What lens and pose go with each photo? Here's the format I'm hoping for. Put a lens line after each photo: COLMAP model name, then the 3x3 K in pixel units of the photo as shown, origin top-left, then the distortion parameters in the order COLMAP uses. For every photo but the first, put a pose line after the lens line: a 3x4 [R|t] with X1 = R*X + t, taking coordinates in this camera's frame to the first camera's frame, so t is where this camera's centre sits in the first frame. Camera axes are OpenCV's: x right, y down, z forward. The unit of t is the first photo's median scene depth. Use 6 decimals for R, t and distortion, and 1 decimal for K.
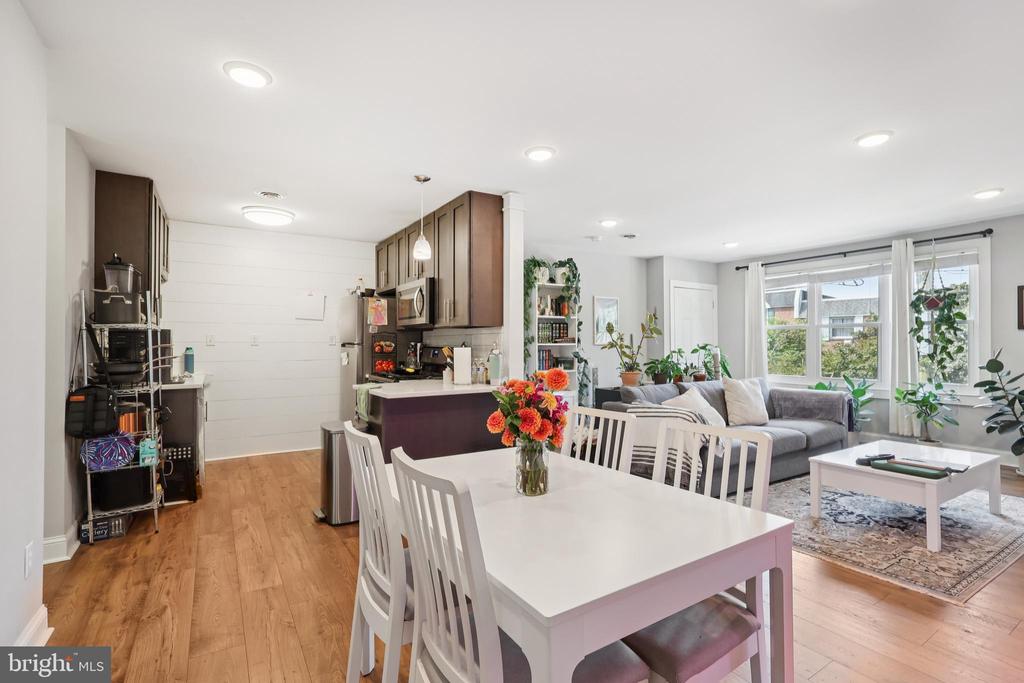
lens RADIAL K [[491.1, 0, 518.3], [0, 491.1, 338.7], [0, 0, 1]] dist [-0.014230, 0.005000]
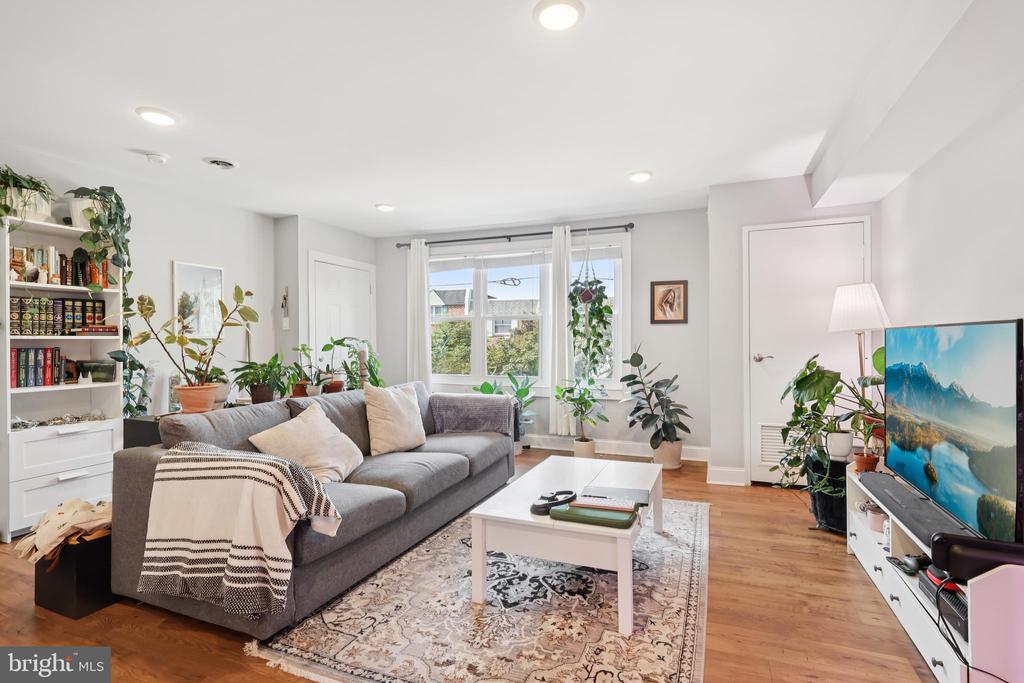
lens RADIAL K [[481.8, 0, 509.8], [0, 481.8, 341.8], [0, 0, 1]] dist [0.001884, -0.003592]
pose [[0.823706, -0.002647, 0.567012, 0.205026], [-0.003595, 0.999945, 0.009891, 0.010208], [-0.567006, -0.010186, 0.823650, 0.330799]]
